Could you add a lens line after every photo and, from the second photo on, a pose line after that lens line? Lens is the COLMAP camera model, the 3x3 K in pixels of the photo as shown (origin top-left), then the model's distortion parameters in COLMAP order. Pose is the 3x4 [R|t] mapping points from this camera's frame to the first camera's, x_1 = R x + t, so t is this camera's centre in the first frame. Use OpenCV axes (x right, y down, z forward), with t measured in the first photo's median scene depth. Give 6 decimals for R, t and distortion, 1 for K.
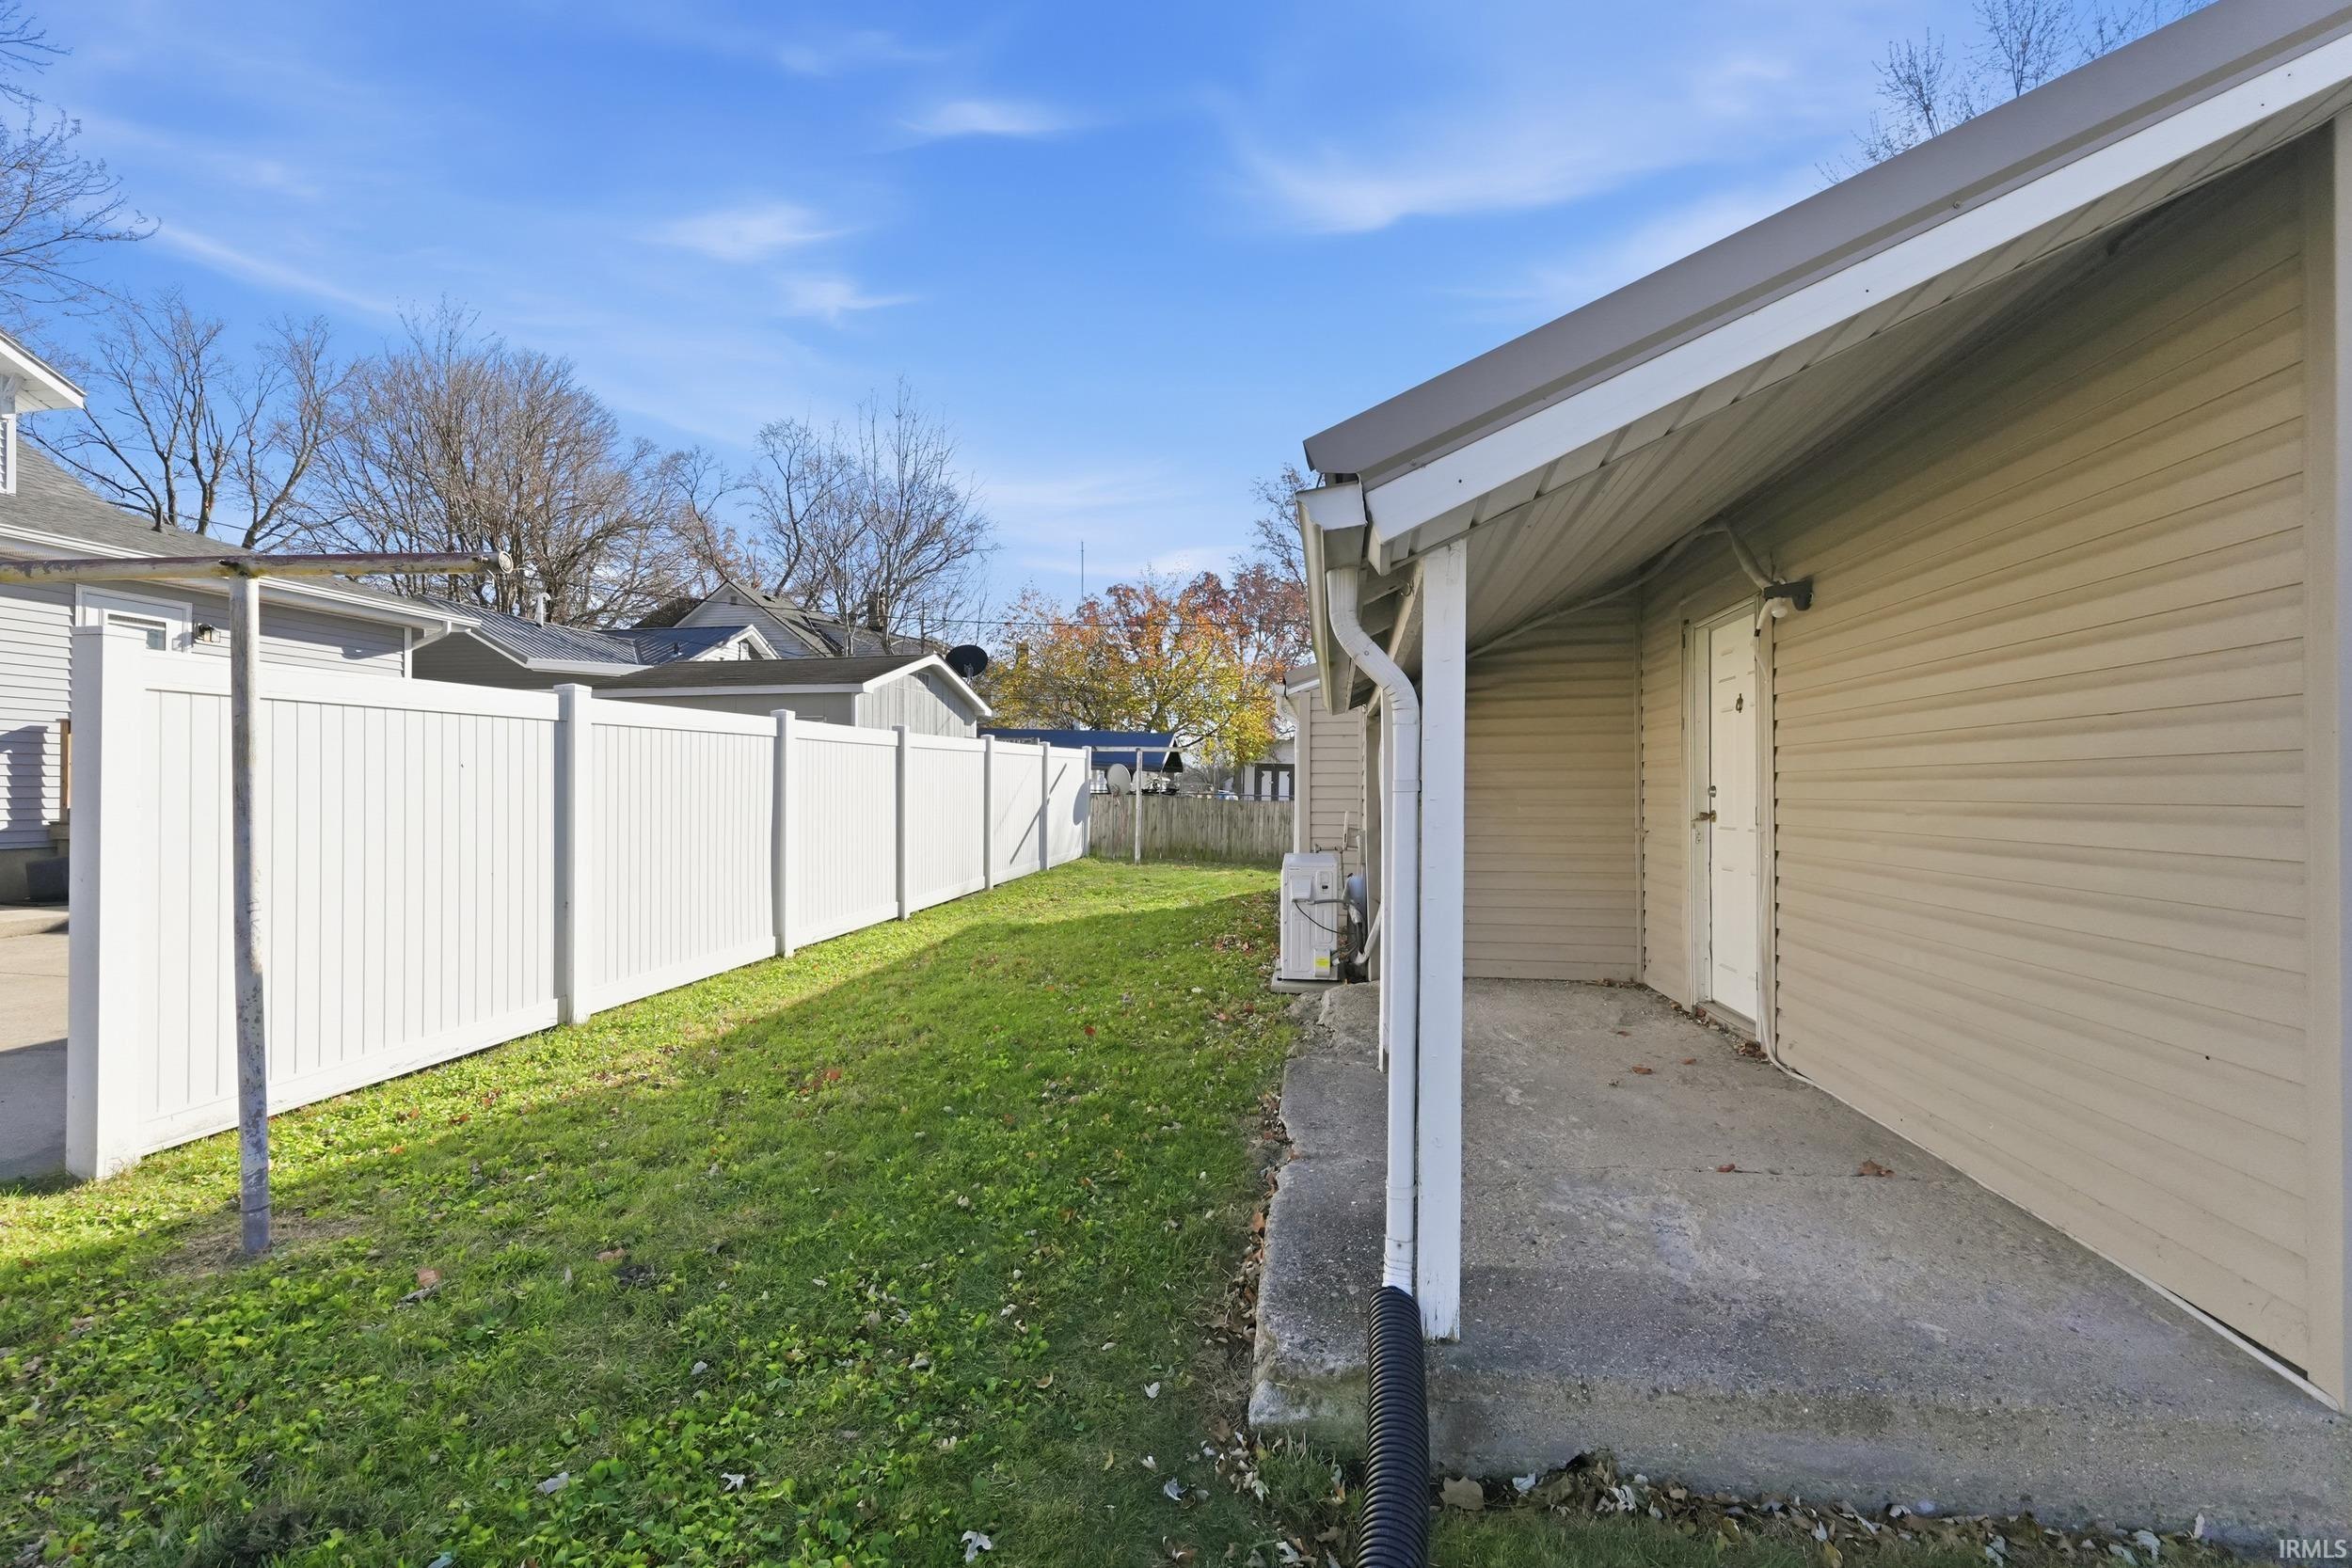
lens RADIAL K [[996.5, 0, 1168.7], [0, 996.5, 777.0], [0, 0, 1]] dist [0.000201, -0.000200]
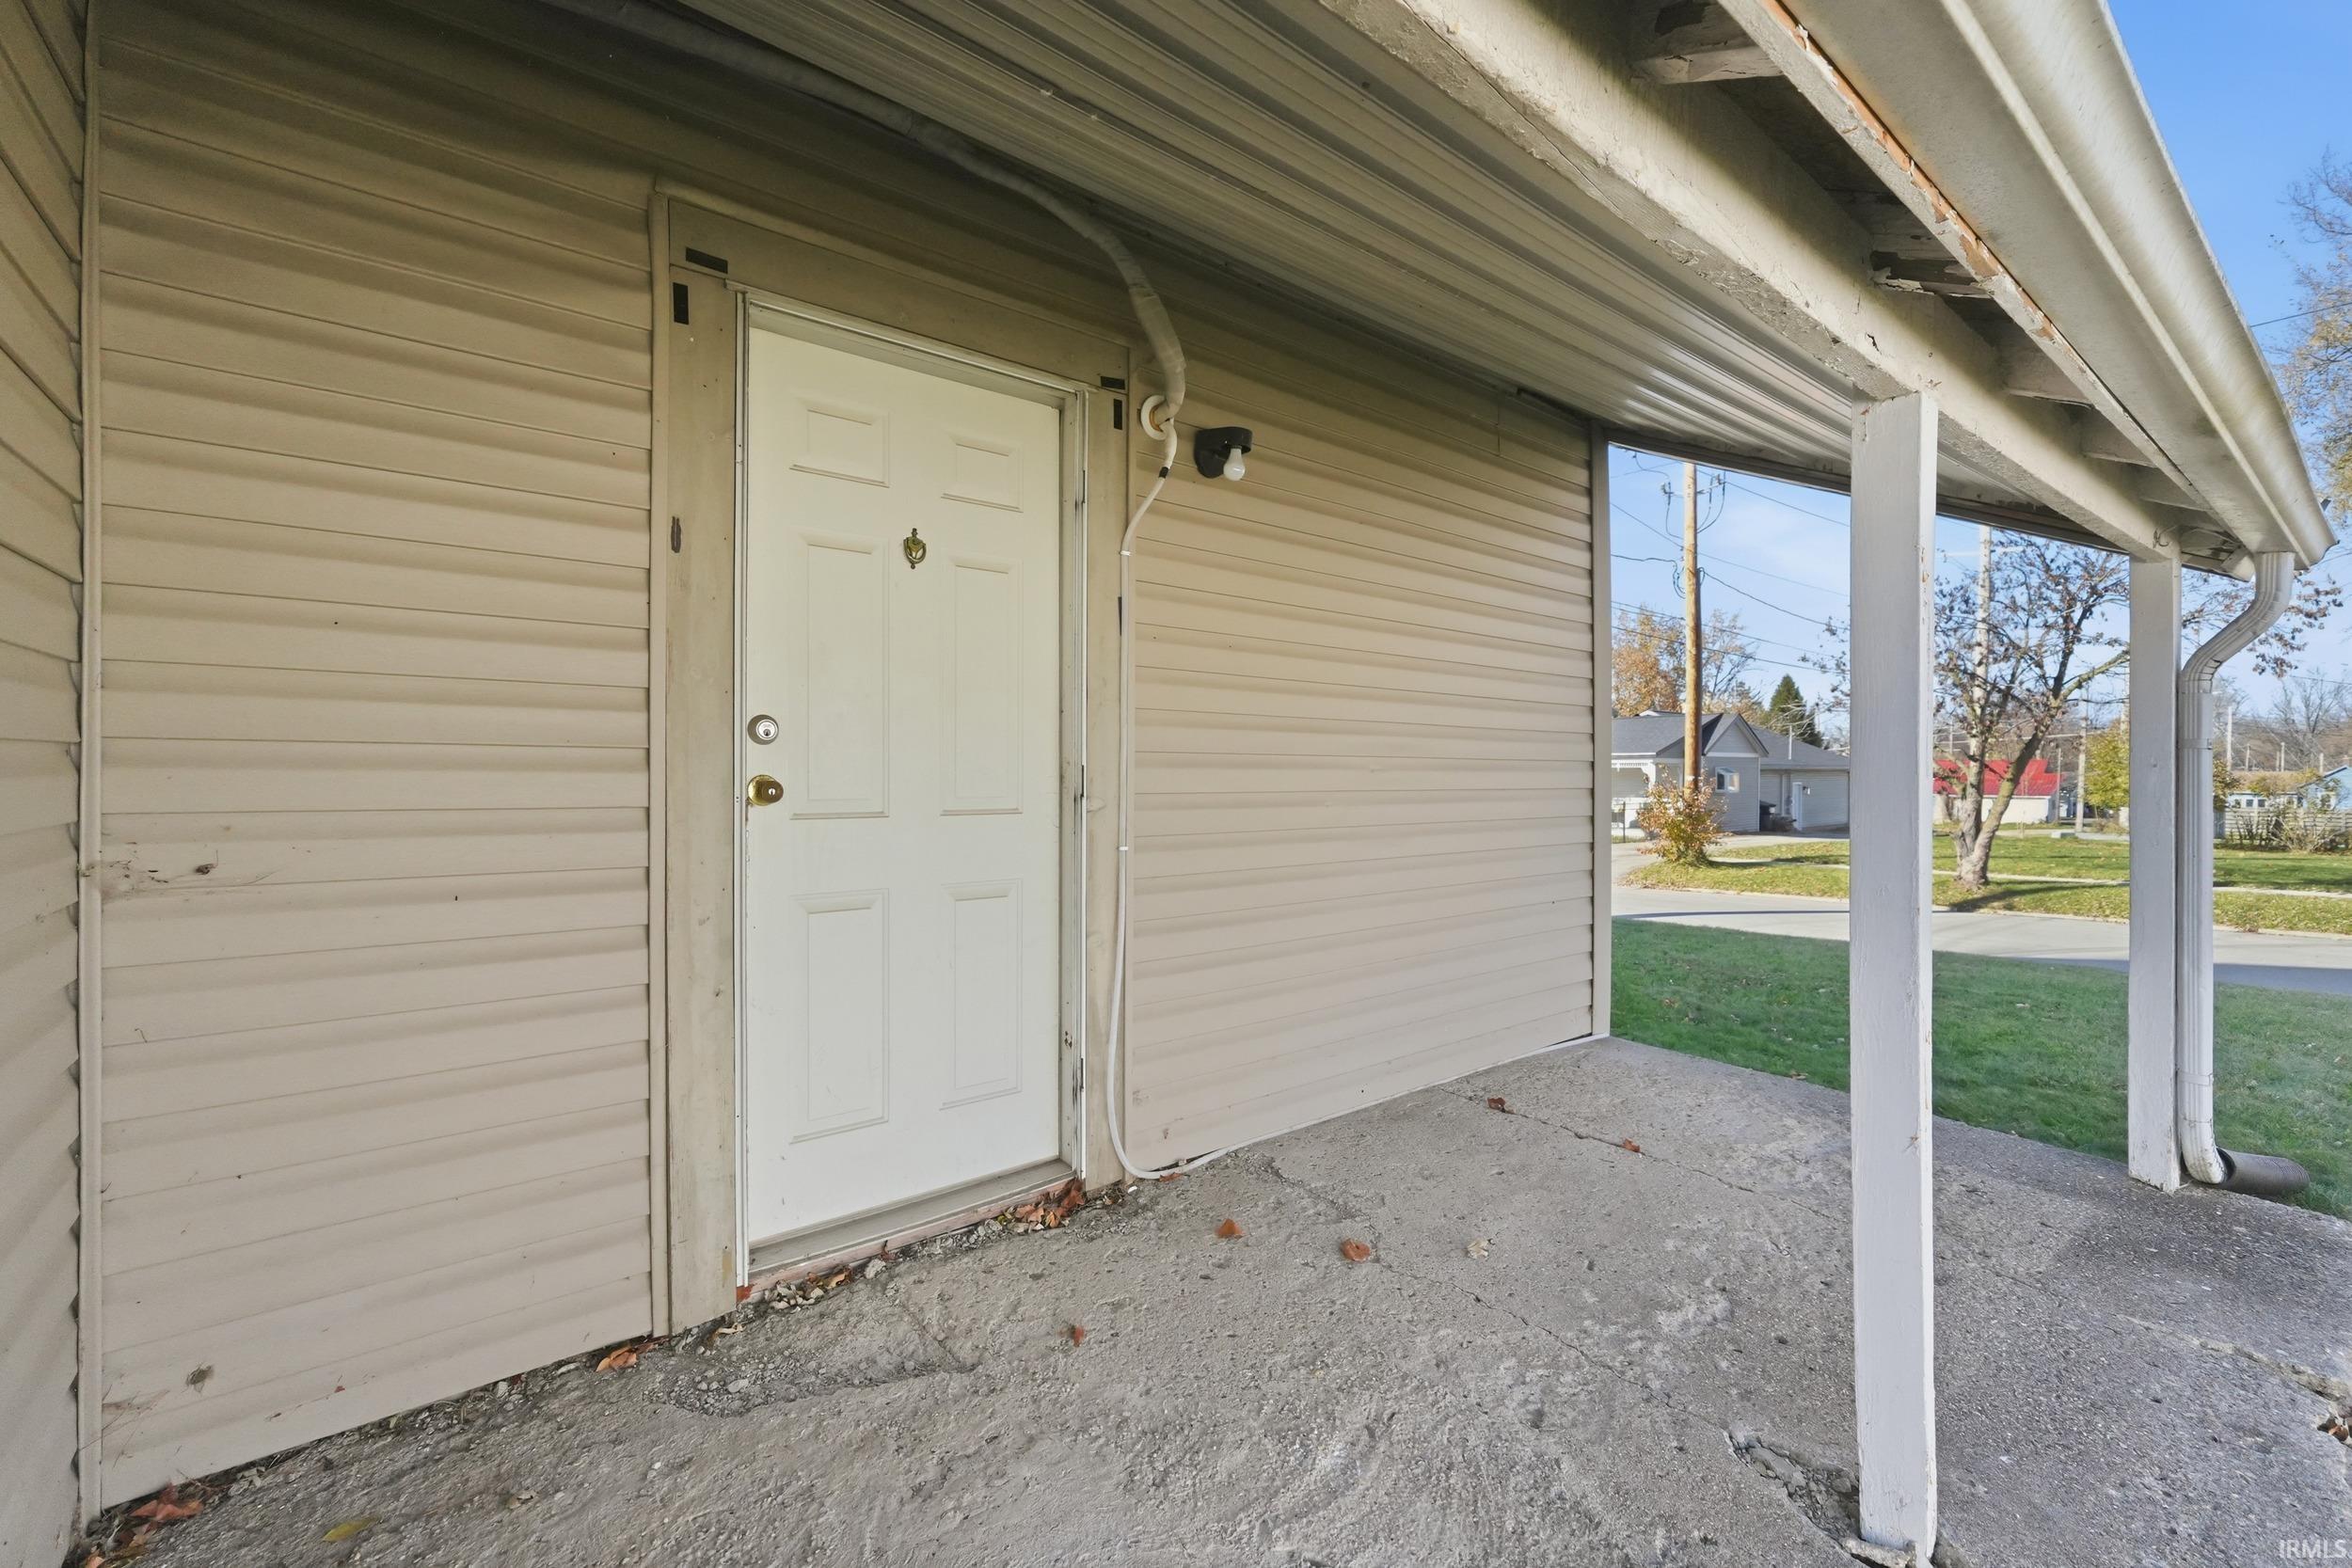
lens RADIAL K [[996.5, 0, 1168.7], [0, 996.5, 777.0], [0, 0, 1]] dist [0.000201, -0.000200]
pose [[-0.734554, -0.000848, 0.678550, 0.229219], [-0.007887, 0.999942, -0.007289, 0.054421], [-0.678505, -0.010706, -0.734518, 1.850040]]
